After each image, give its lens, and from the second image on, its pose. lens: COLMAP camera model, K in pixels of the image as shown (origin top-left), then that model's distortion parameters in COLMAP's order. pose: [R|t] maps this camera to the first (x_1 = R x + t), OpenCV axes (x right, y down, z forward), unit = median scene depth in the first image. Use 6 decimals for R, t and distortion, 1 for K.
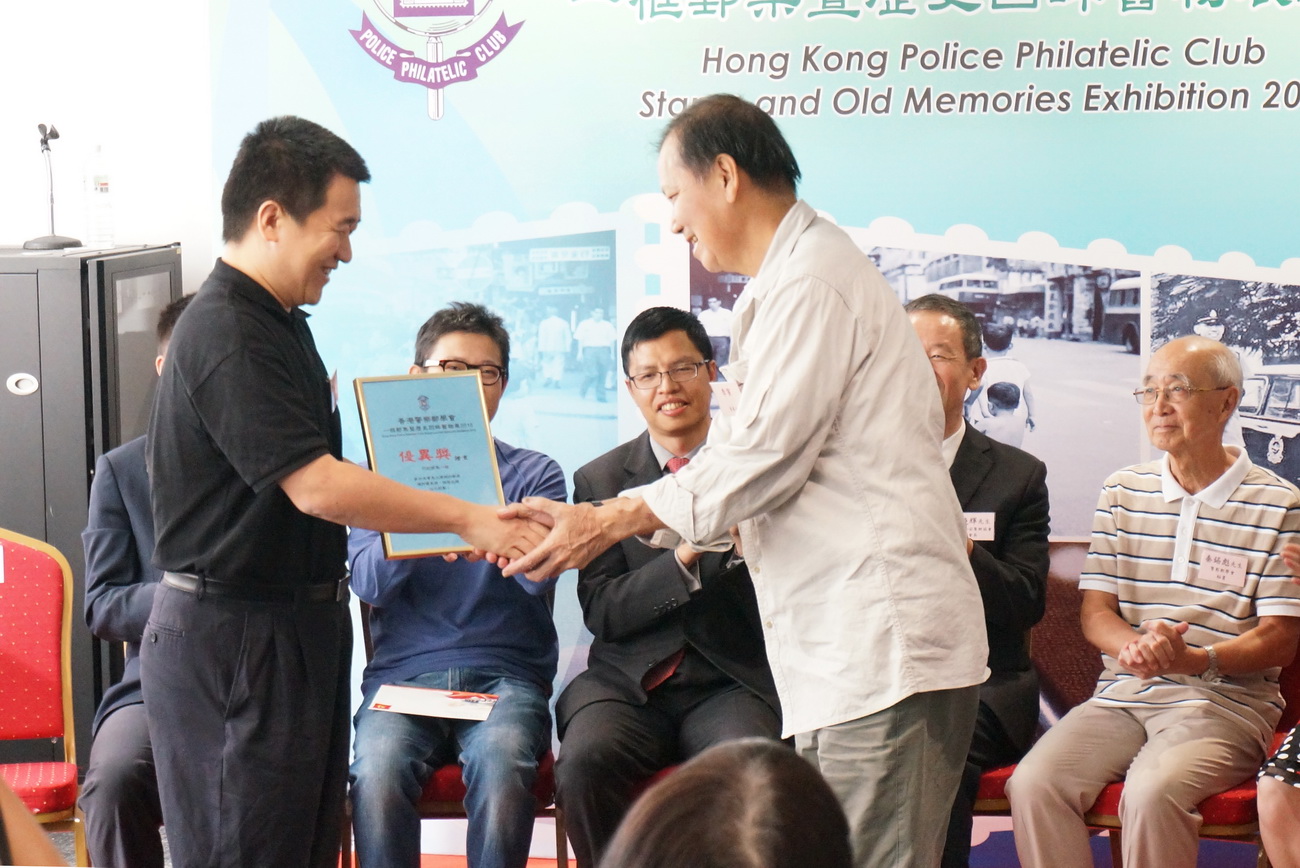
lens RADIAL K [[3780.6, 0, 650.8], [0, 3780.6, 478.2], [0, 0, 1]] dist [0.027431, 0.000000]
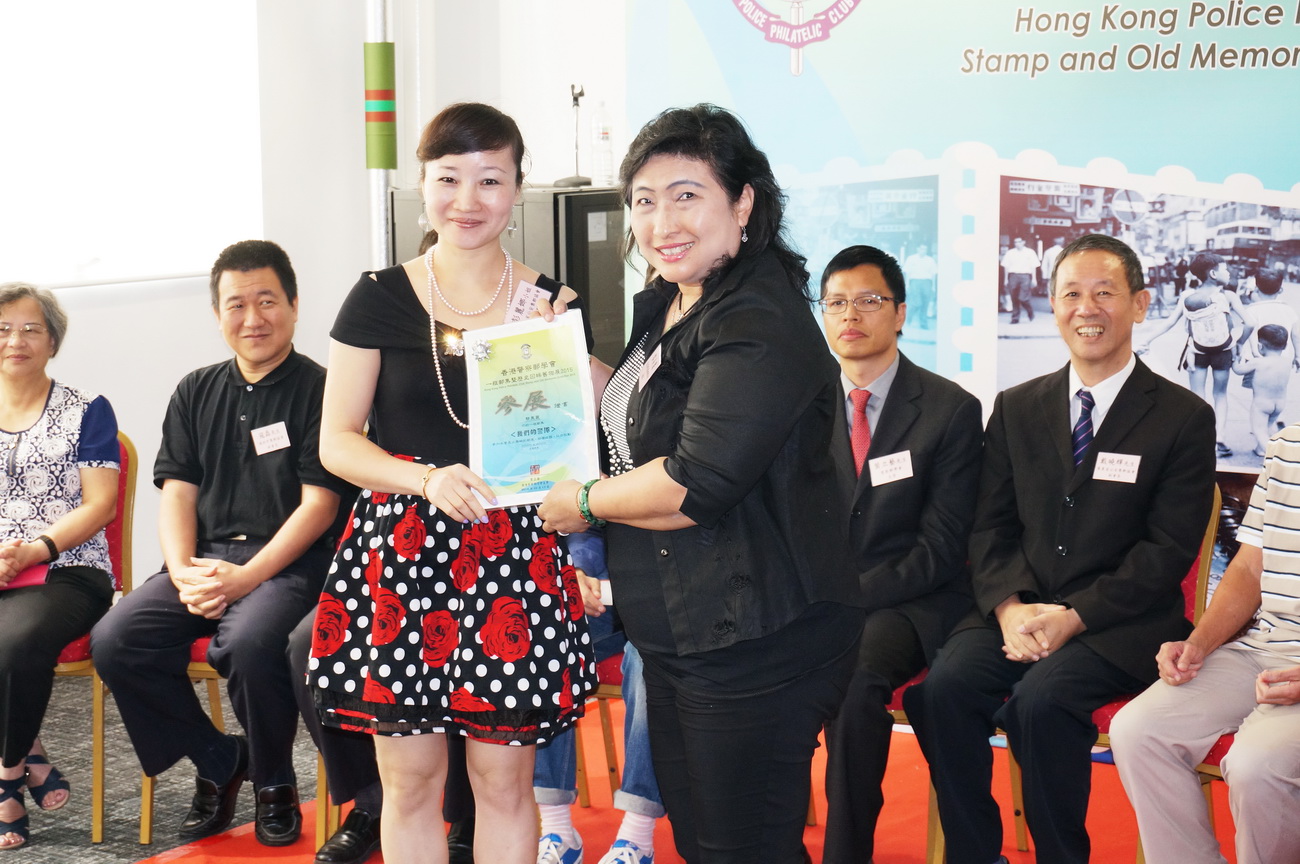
lens RADIAL K [[2599.0, 0, 628.5], [0, 2599.0, 446.6], [0, 0, 1]] dist [0.050434, 0.000000]
pose [[0.920352, 0.056649, -0.386967, 0.208794], [-0.043011, 0.998113, 0.043819, -0.015414], [0.388719, -0.023685, 0.921052, 0.257481]]
